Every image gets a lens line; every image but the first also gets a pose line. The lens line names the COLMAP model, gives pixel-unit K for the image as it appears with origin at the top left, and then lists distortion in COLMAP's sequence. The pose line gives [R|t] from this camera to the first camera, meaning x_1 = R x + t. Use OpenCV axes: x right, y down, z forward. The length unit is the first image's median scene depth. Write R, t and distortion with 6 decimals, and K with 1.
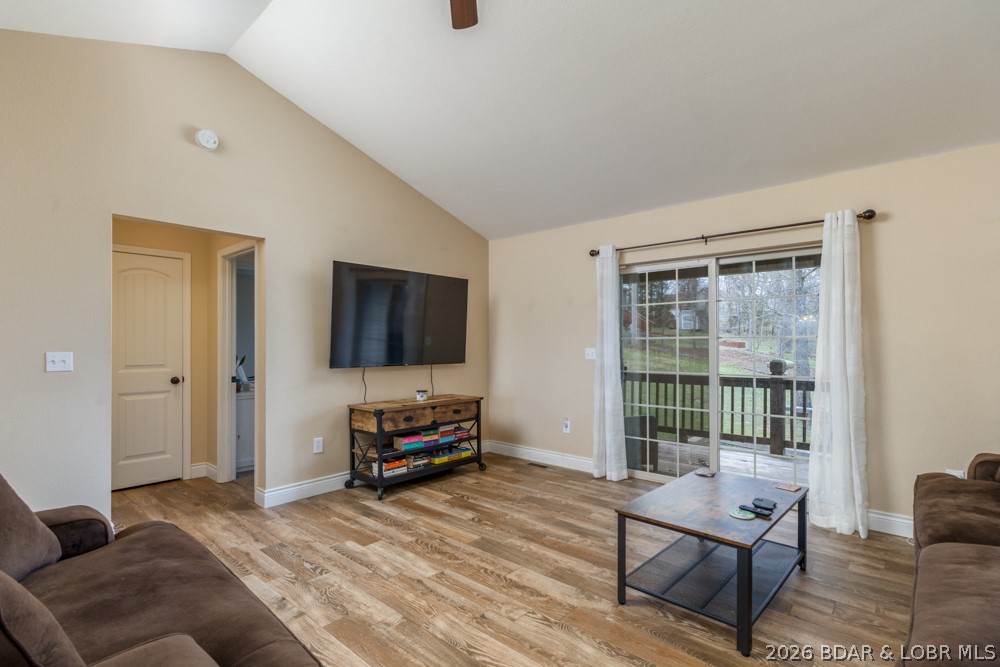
lens RADIAL K [[480.9, 0, 500.0], [0, 480.9, 333.5], [0, 0, 1]] dist [-0.001254, -0.000148]
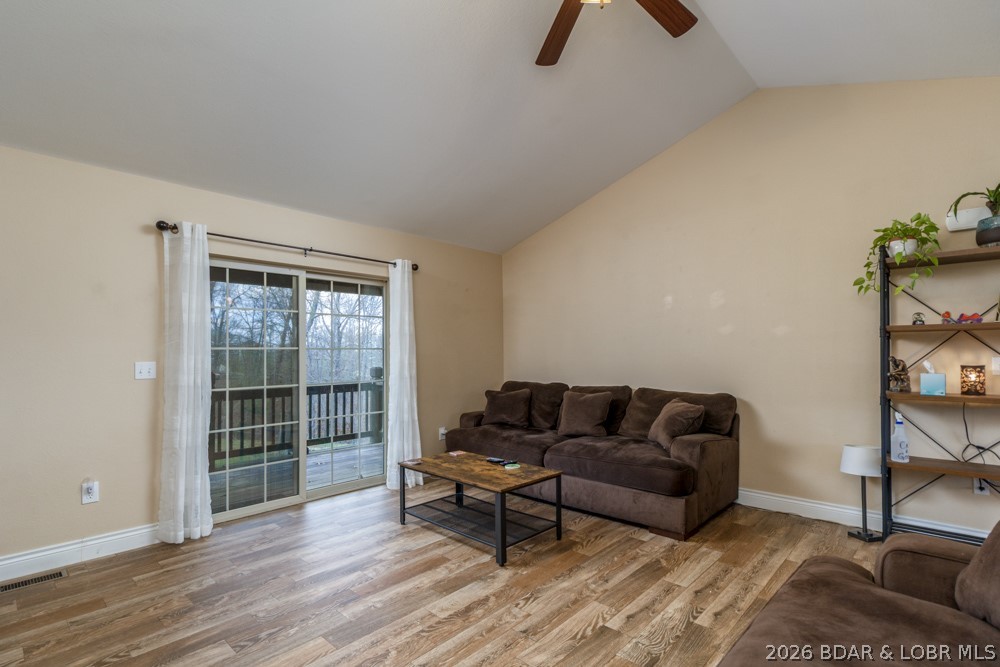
lens RADIAL K [[480.9, 0, 500.0], [0, 480.9, 333.5], [0, 0, 1]] dist [-0.001254, -0.000148]
pose [[0.015969, 0.039510, 0.999092, -0.781559], [-0.013185, 0.999140, -0.039301, 0.015565], [-0.999786, -0.012545, 0.016476, 0.782638]]
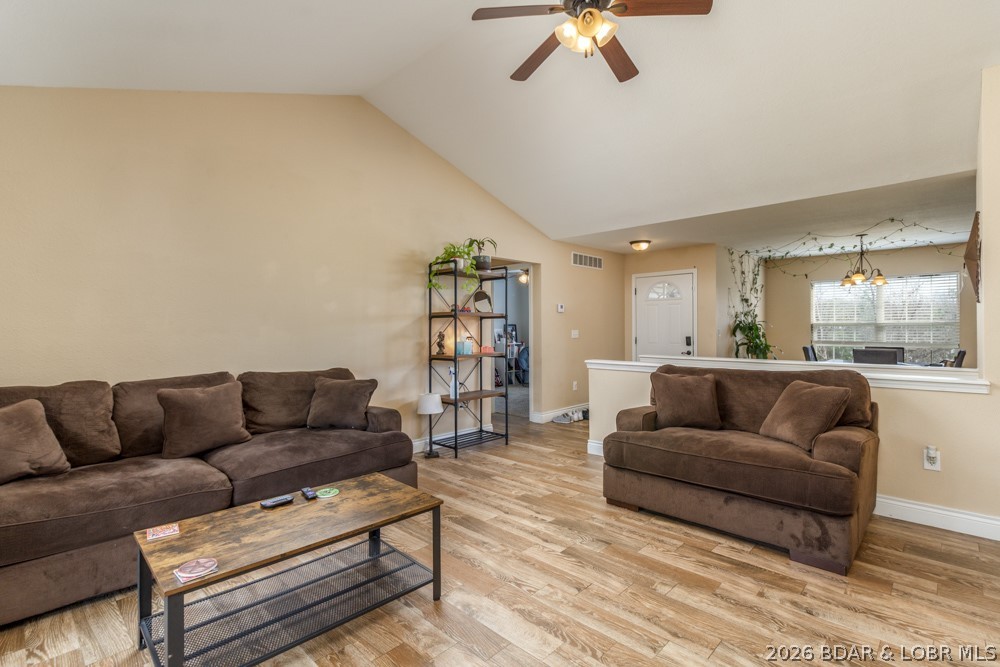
lens RADIAL K [[469.6, 0, 498.7], [0, 469.6, 314.7], [0, 0, 1]] dist [-0.000465, -0.000089]
pose [[-0.999199, 0.003845, 0.039821, 0.071281], [0.001926, 0.998841, -0.048102, 0.033035], [-0.039960, -0.047987, -0.998048, 1.541934]]
